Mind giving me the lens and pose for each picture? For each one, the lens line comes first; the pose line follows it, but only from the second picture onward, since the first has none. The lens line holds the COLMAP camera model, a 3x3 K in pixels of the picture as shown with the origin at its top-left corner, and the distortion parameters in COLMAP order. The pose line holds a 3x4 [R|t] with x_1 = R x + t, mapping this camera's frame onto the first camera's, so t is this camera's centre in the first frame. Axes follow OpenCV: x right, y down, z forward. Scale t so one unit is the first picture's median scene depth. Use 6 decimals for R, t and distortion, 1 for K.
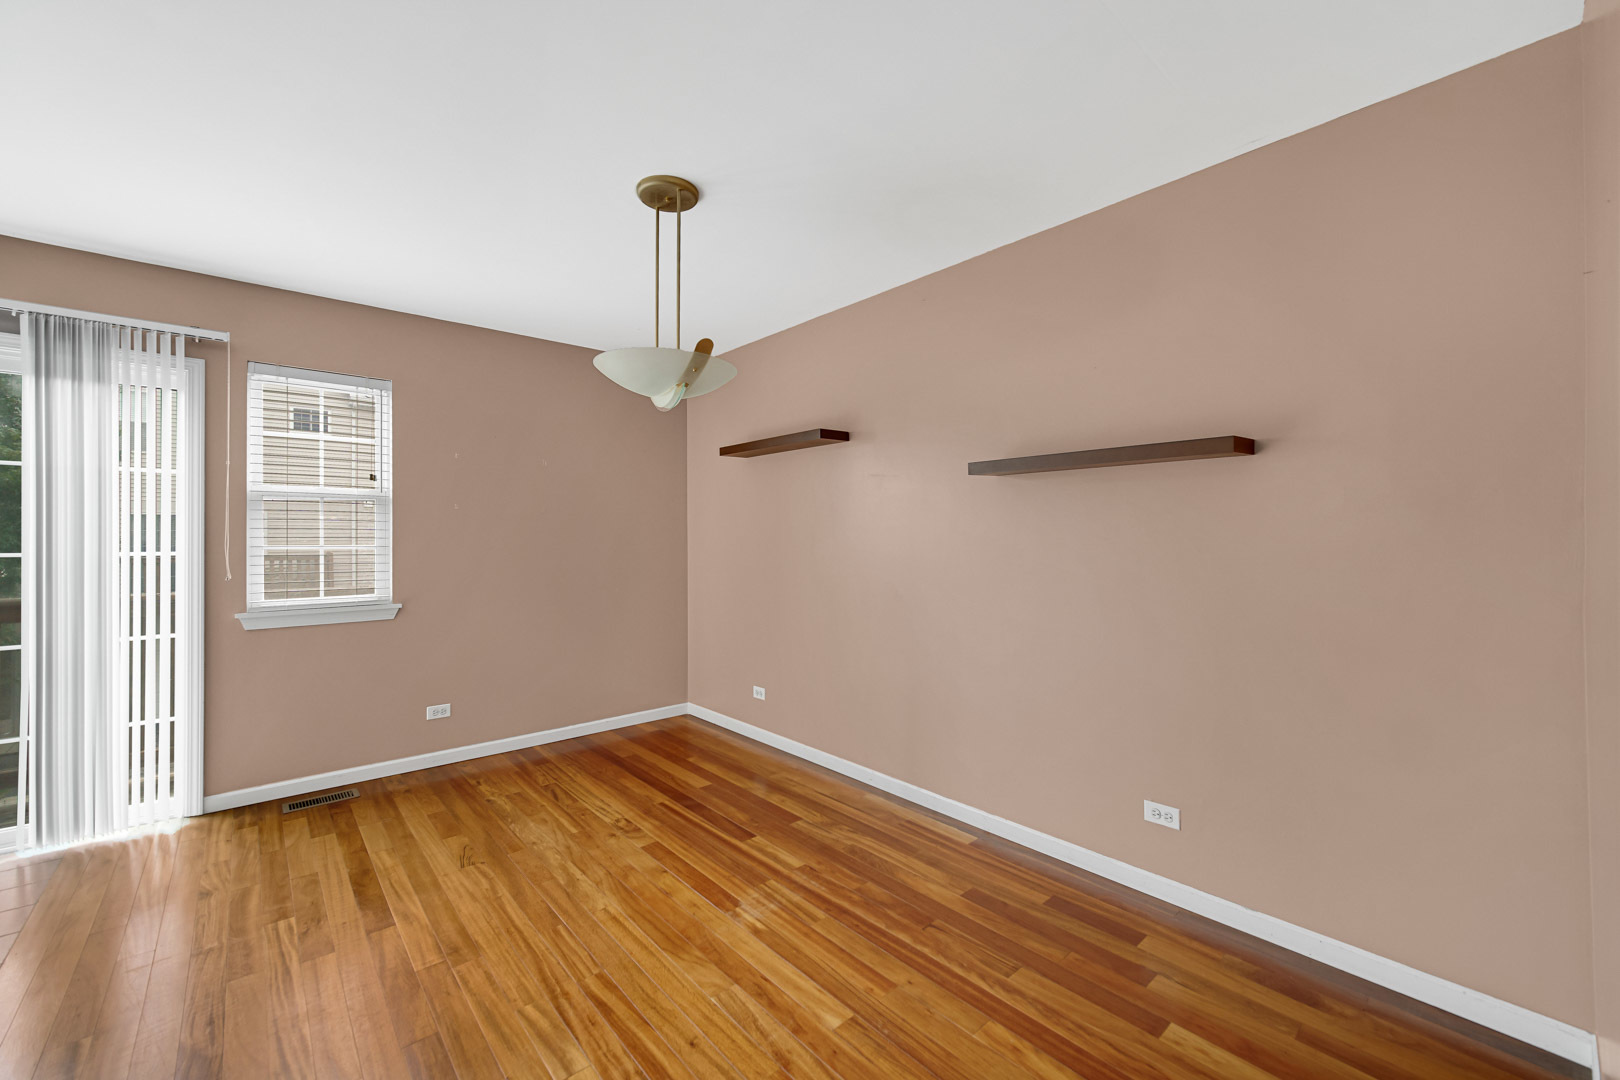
lens RADIAL K [[644.9, 0, 809.0], [0, 644.9, 537.2], [0, 0, 1]] dist [-0.002512, 0.000674]
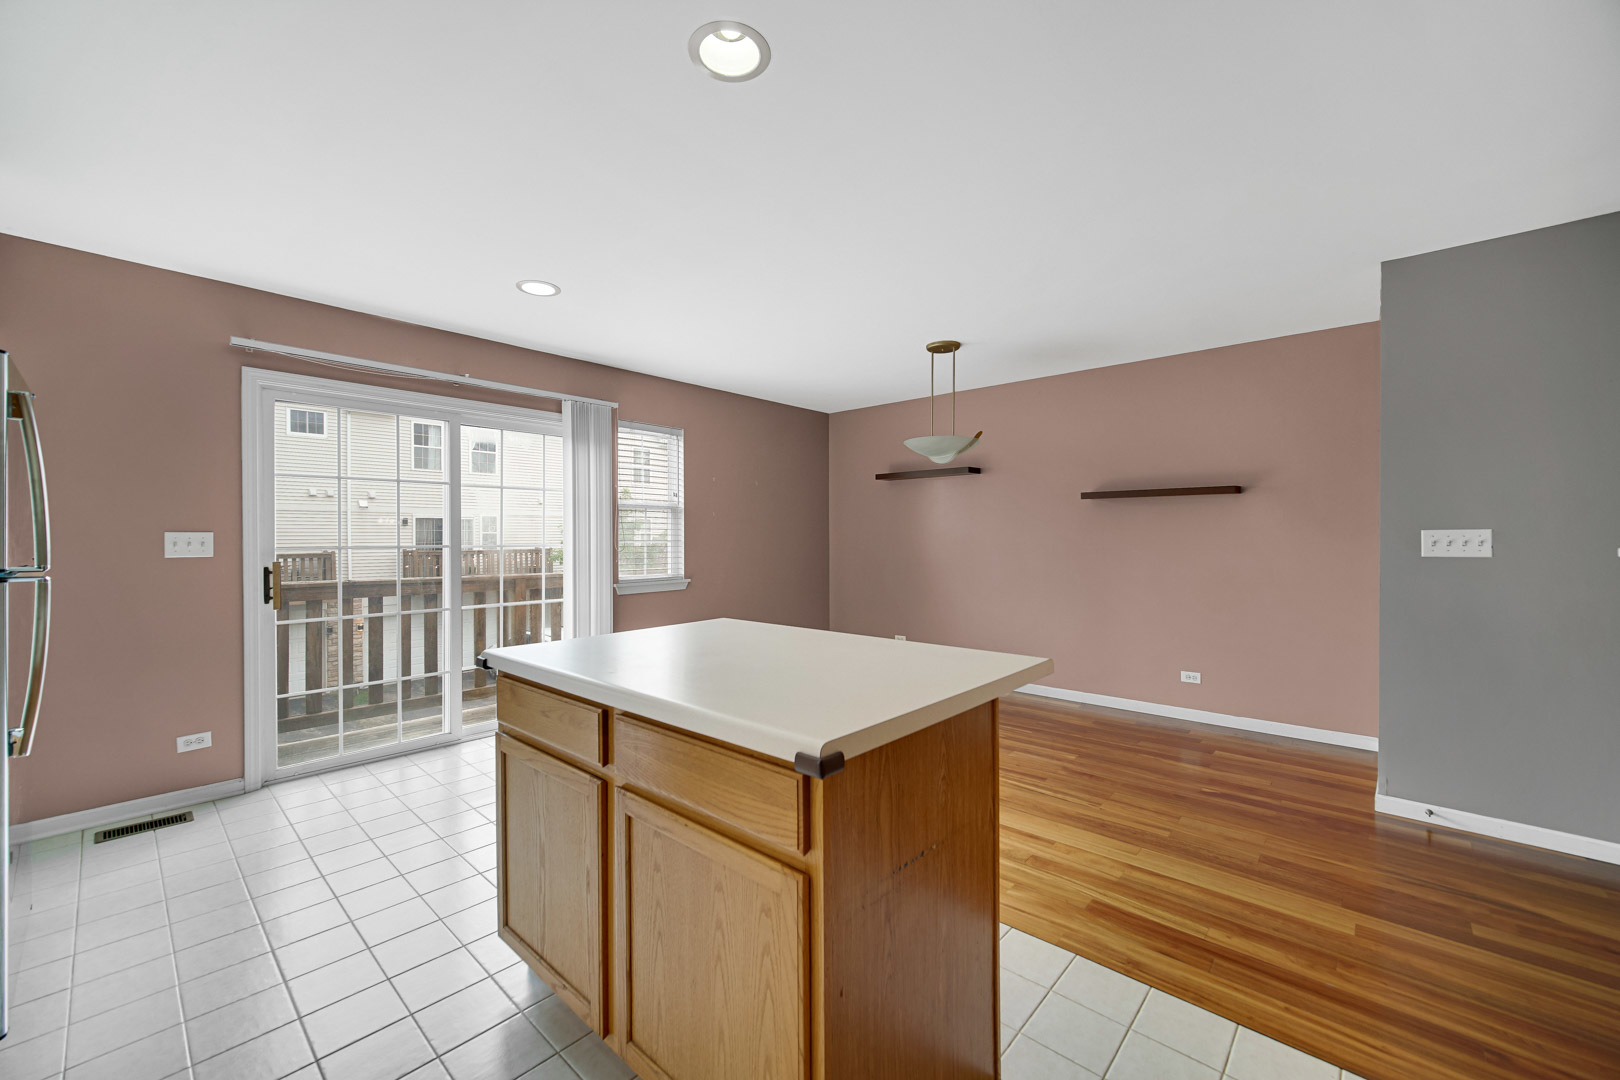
lens RADIAL K [[644.9, 0, 807.7], [0, 644.9, 532.8], [0, 0, 1]] dist [-0.002512, 0.000674]
pose [[0.992961, 0.000419, 0.118440, -0.637989], [0.000598, 0.999963, -0.008551, 0.010572], [-0.118439, 0.008562, 0.992924, -0.609199]]
